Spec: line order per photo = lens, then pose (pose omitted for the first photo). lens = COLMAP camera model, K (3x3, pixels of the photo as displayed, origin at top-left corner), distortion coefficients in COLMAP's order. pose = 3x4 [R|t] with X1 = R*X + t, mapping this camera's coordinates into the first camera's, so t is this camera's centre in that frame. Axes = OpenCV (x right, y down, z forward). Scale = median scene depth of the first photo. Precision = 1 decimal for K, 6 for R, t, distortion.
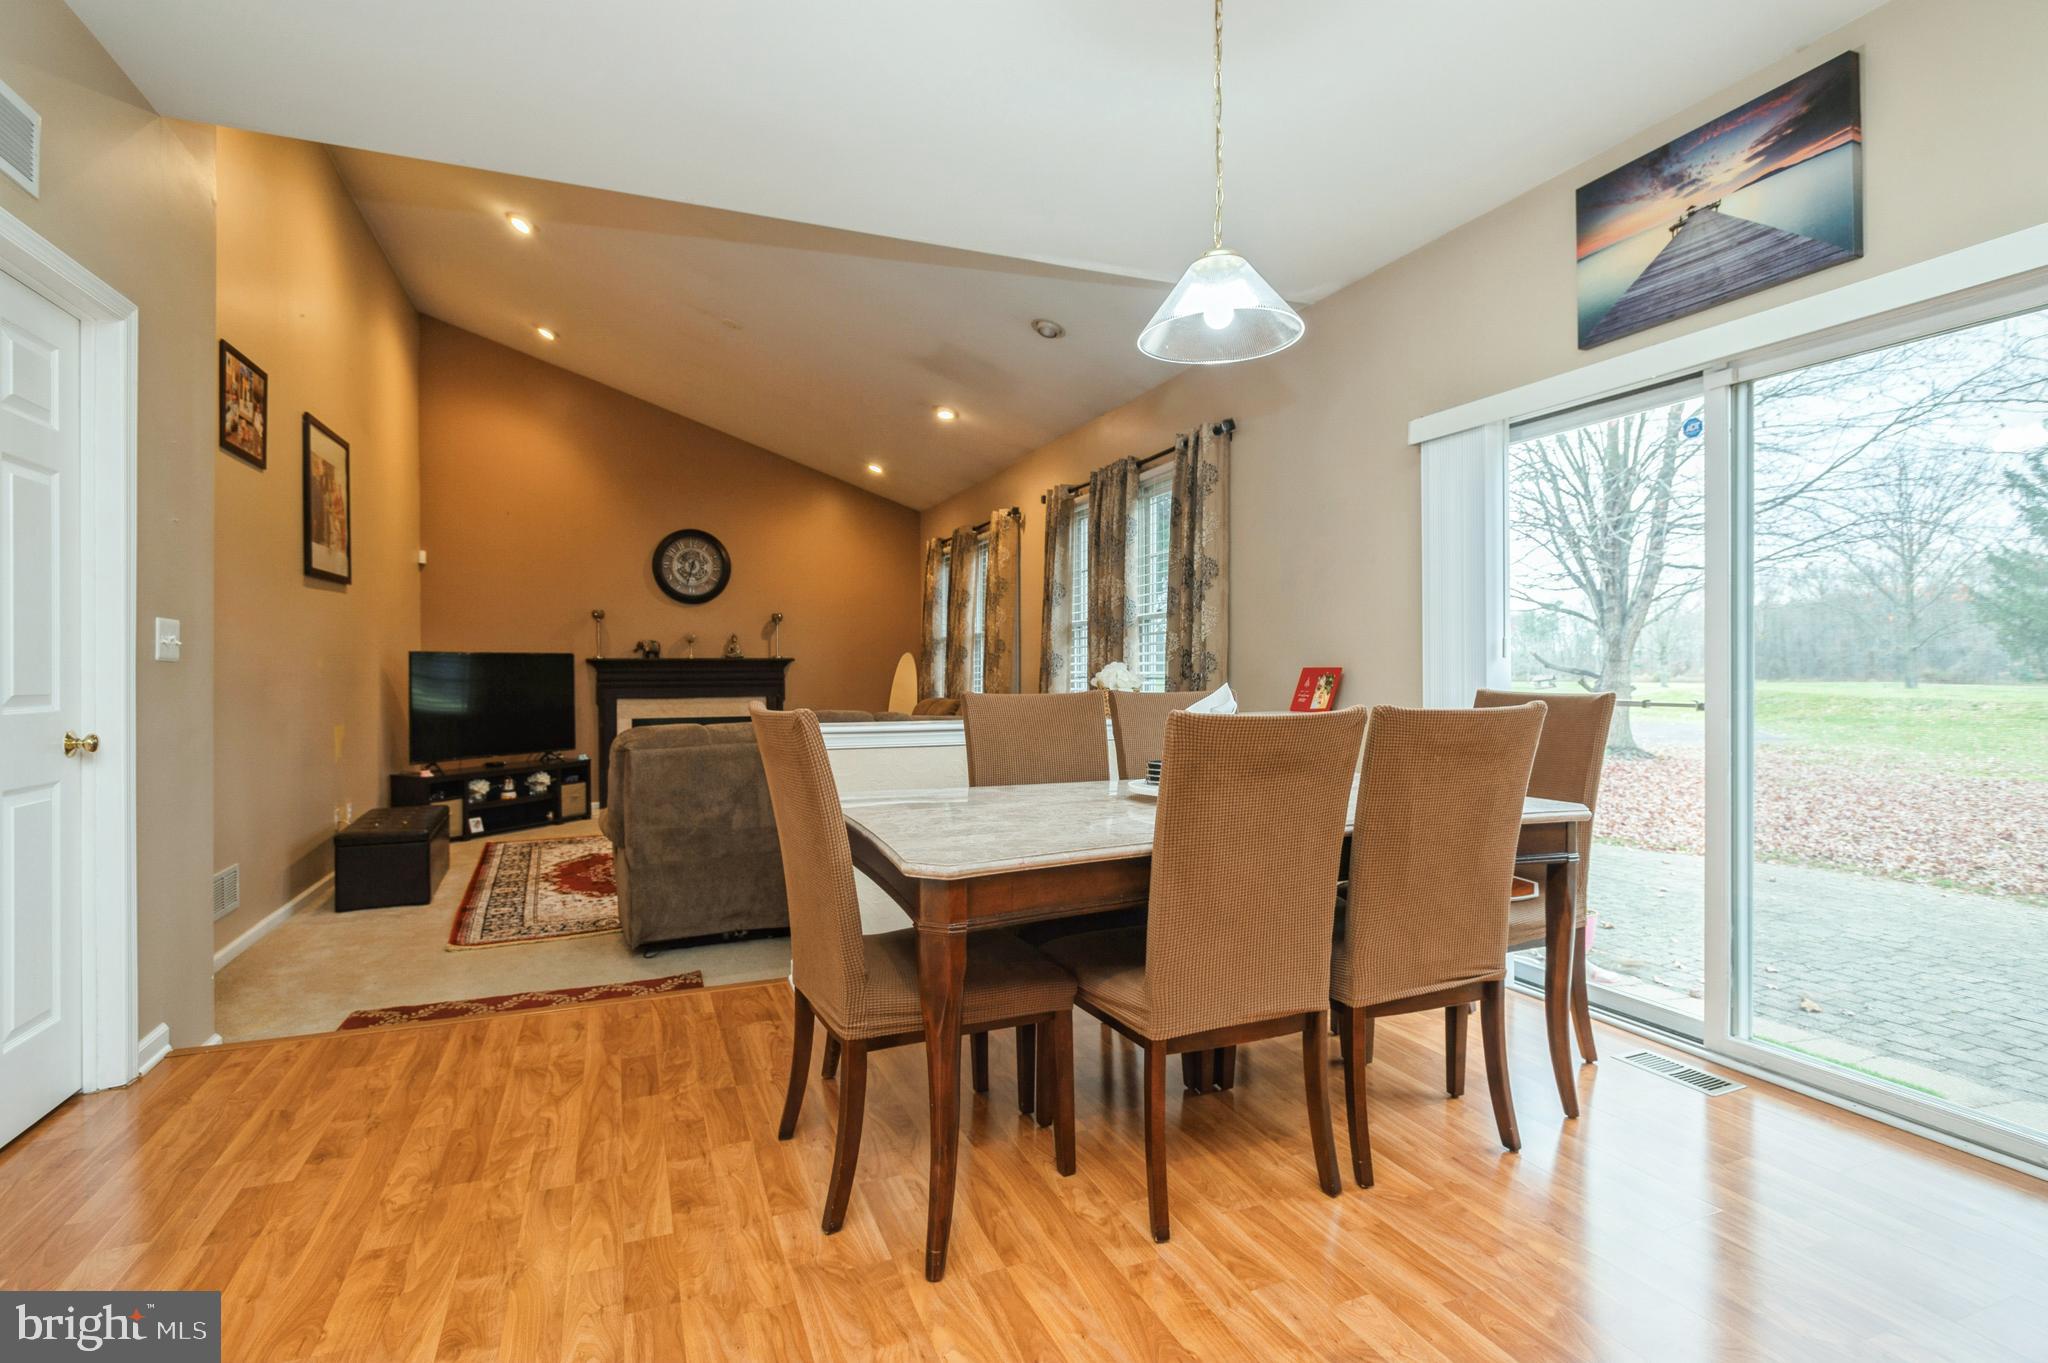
lens RADIAL K [[1023.8, 0, 1036.7], [0, 1023.8, 687.8], [0, 0, 1]] dist [0.013753, -0.006568]
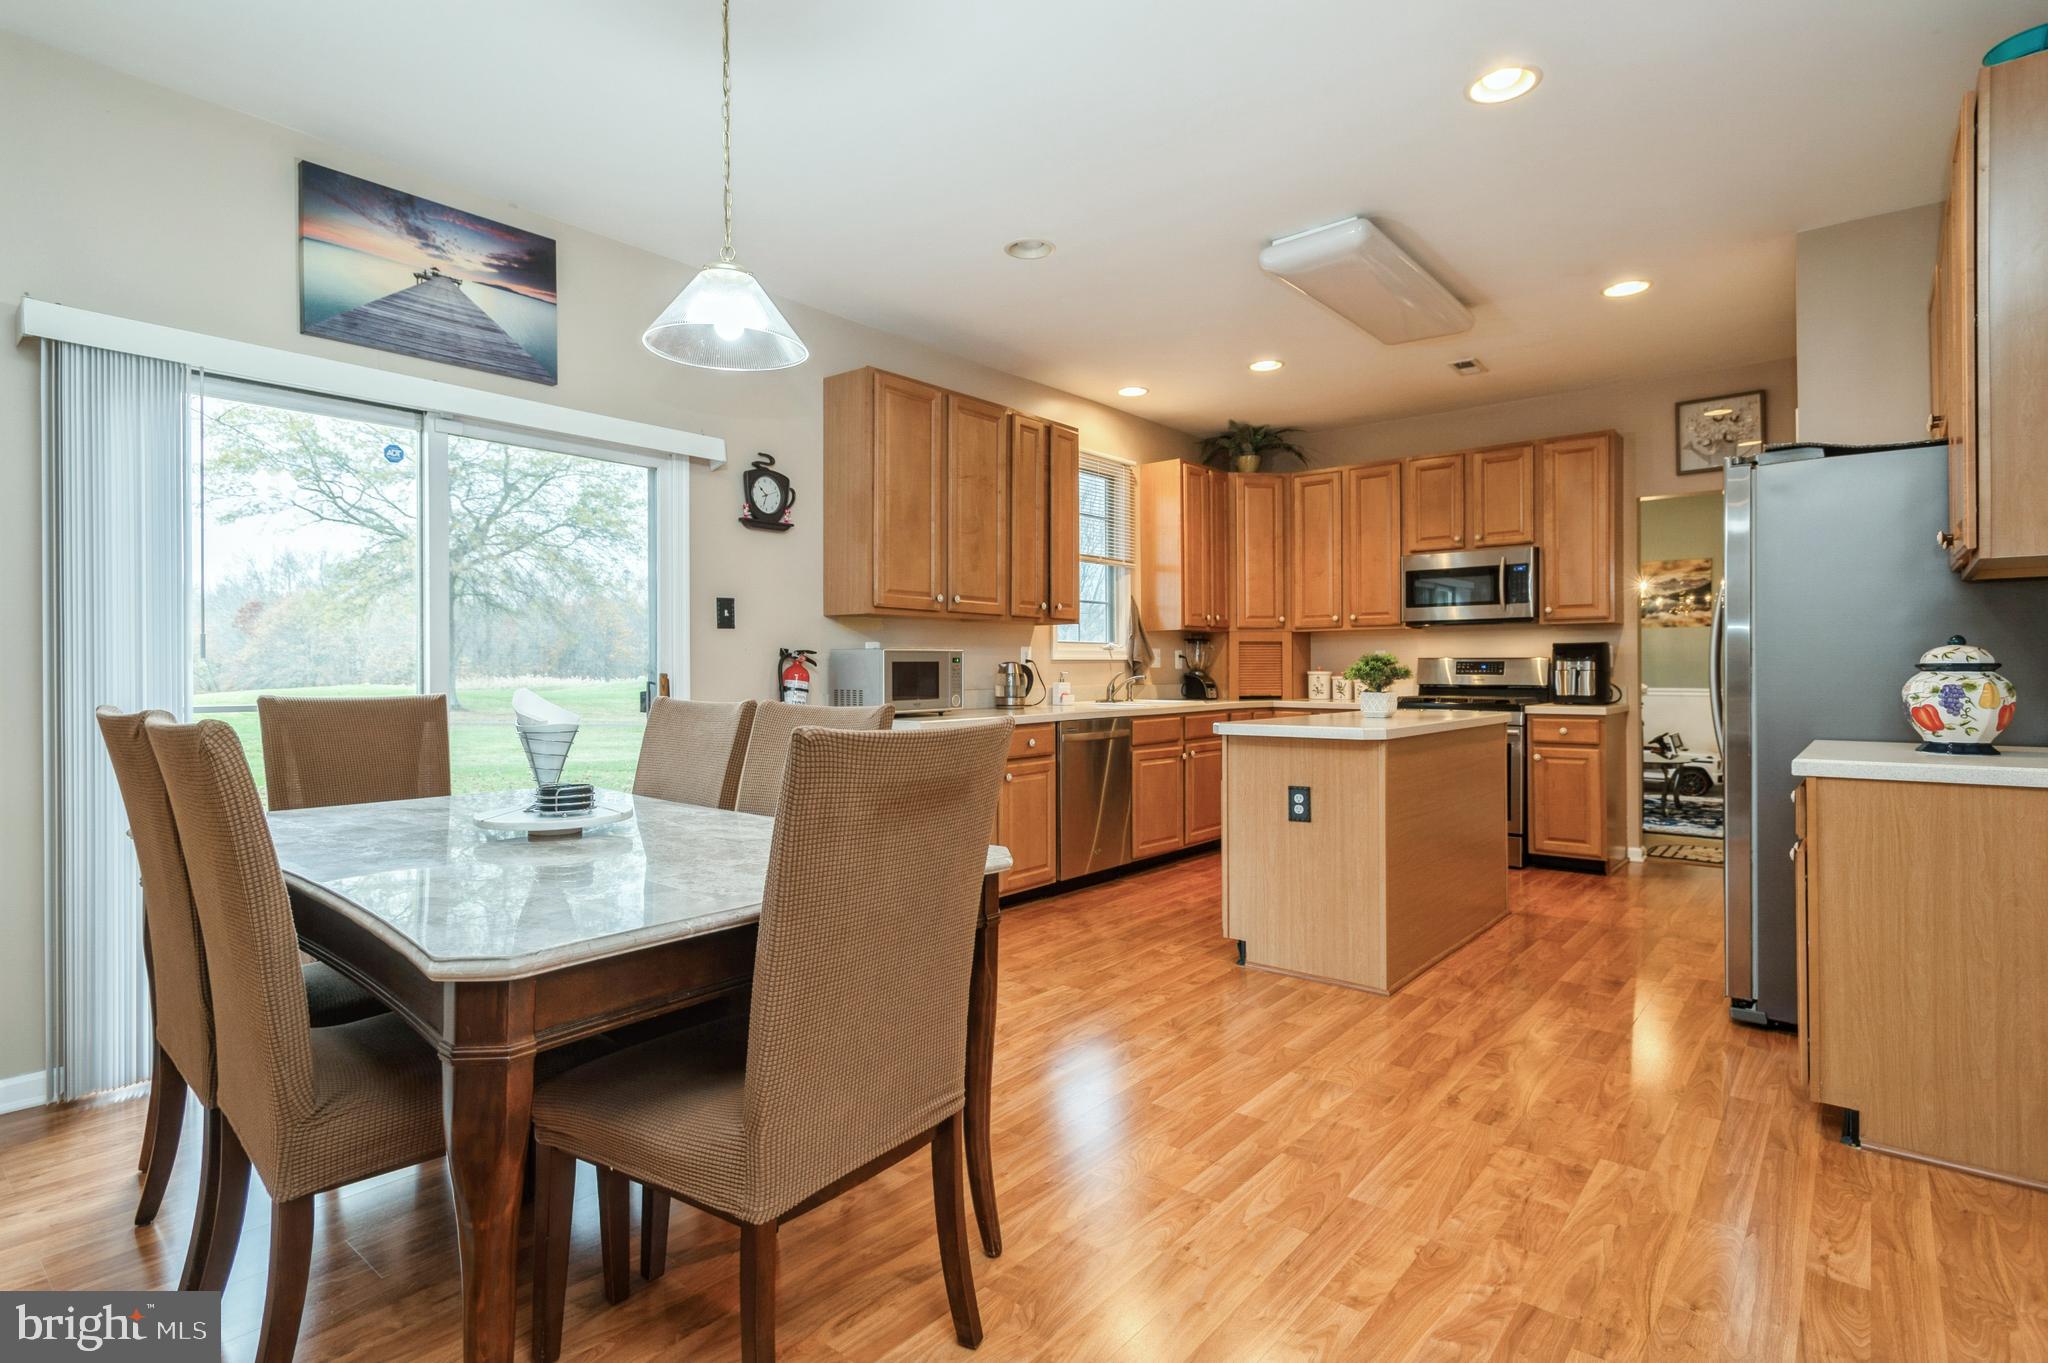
lens RADIAL K [[1023.8, 0, 1017.2], [0, 1023.8, 663.4], [0, 0, 1]] dist [0.013753, -0.006568]
pose [[-0.461443, 0.006481, 0.887146, -0.261278], [0.021258, 0.999767, 0.003753, -0.007352], [-0.886915, 0.020591, -0.461473, 0.373397]]
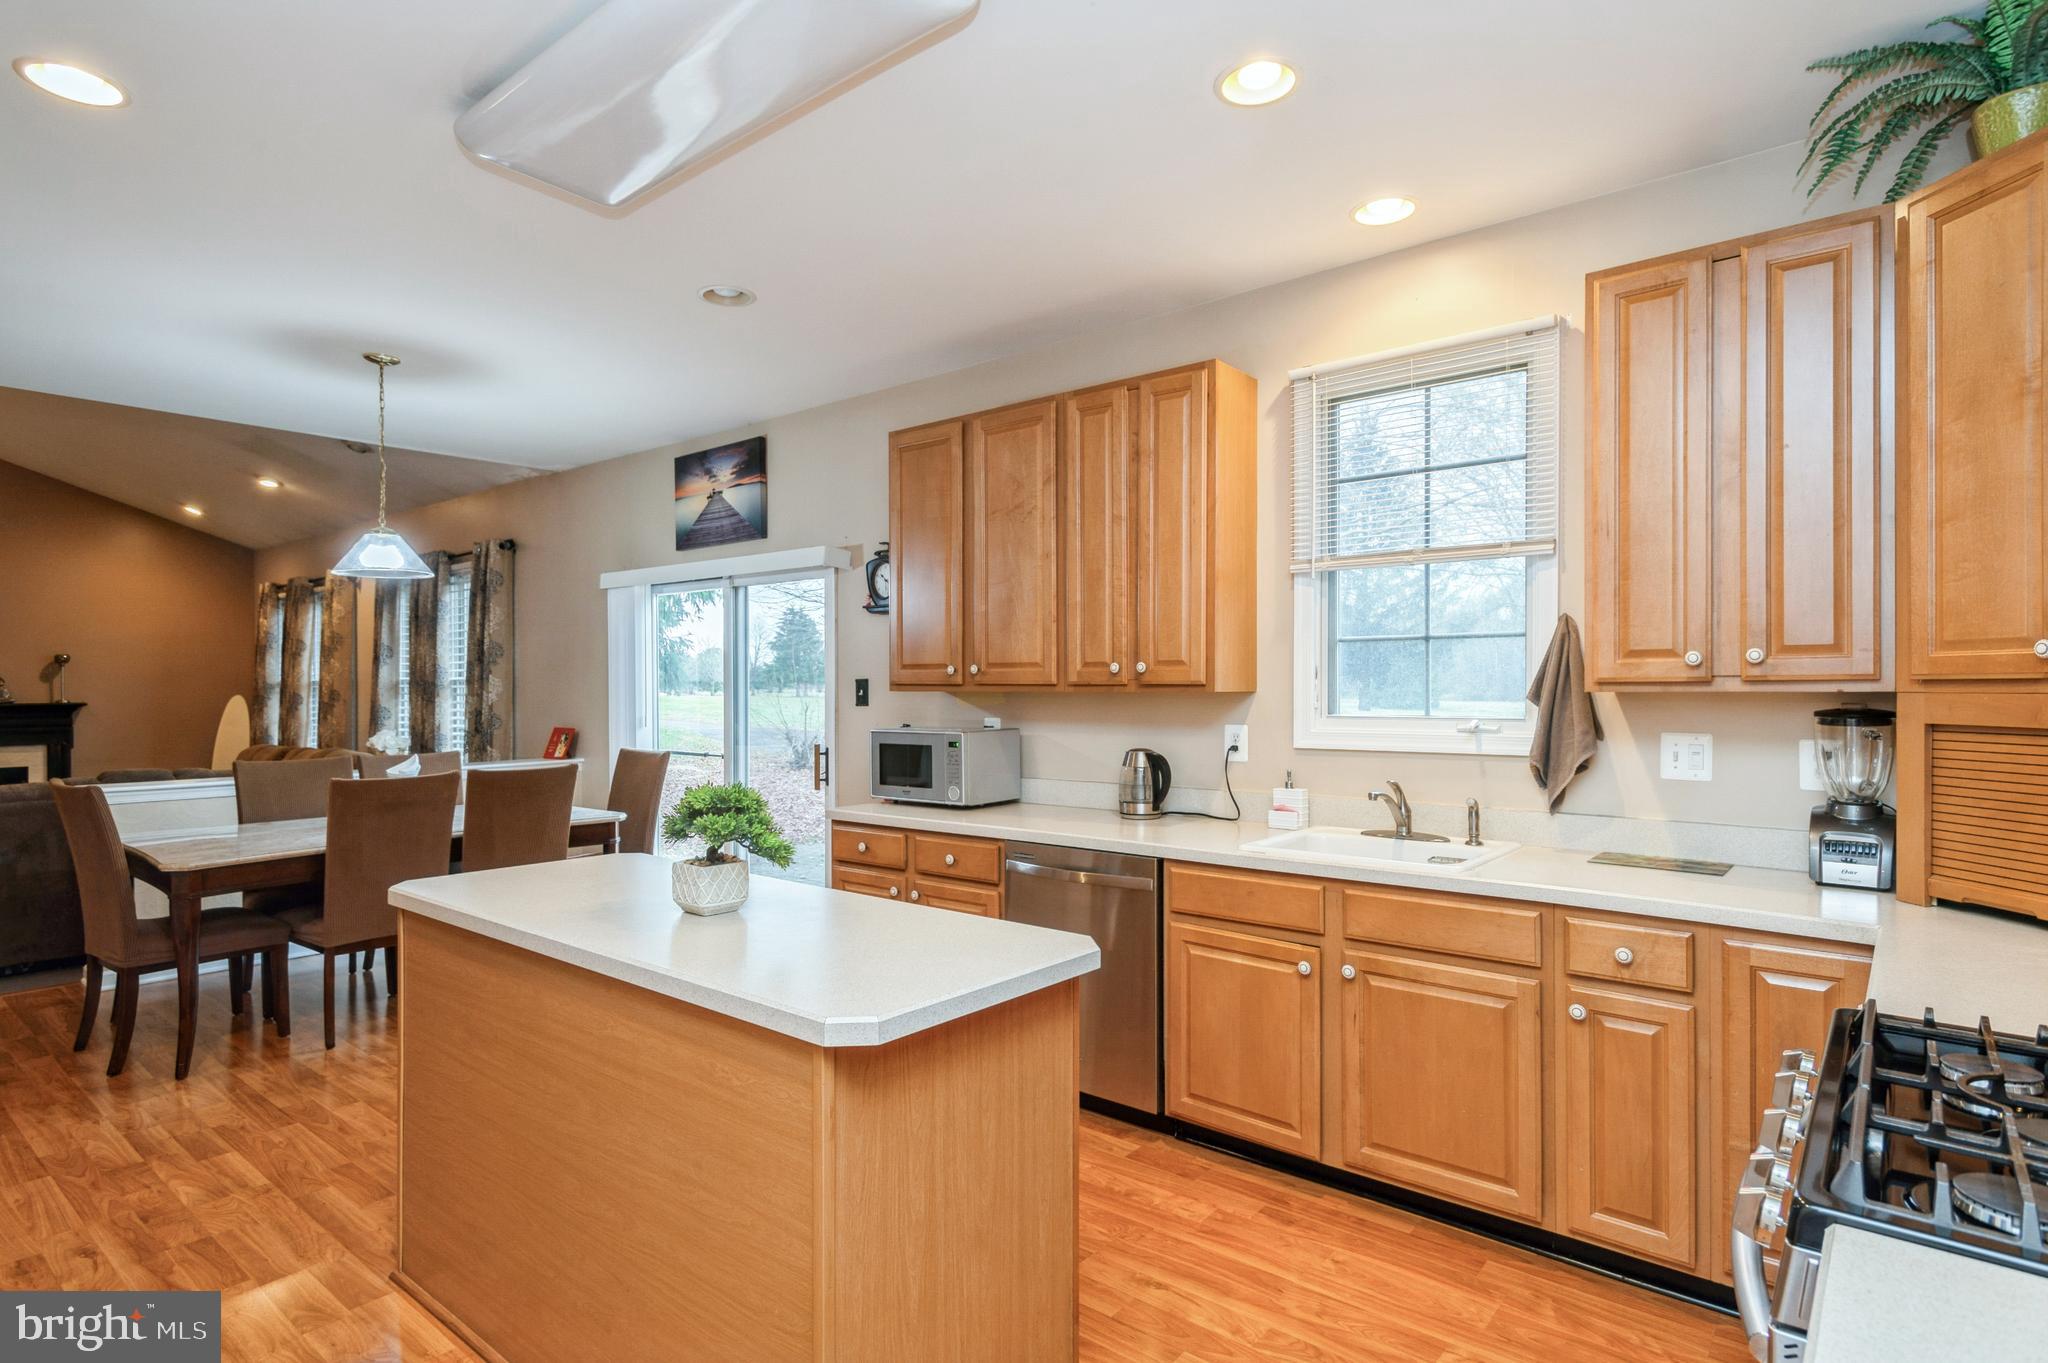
lens RADIAL K [[1023.8, 0, 995.2], [0, 1023.8, 699.7], [0, 0, 1]] dist [0.013753, -0.006568]
pose [[0.882191, -0.004608, 0.470869, 0.080845], [0.009185, 0.999930, -0.007424, -0.026054], [-0.470802, 0.010874, 0.882172, -0.339480]]
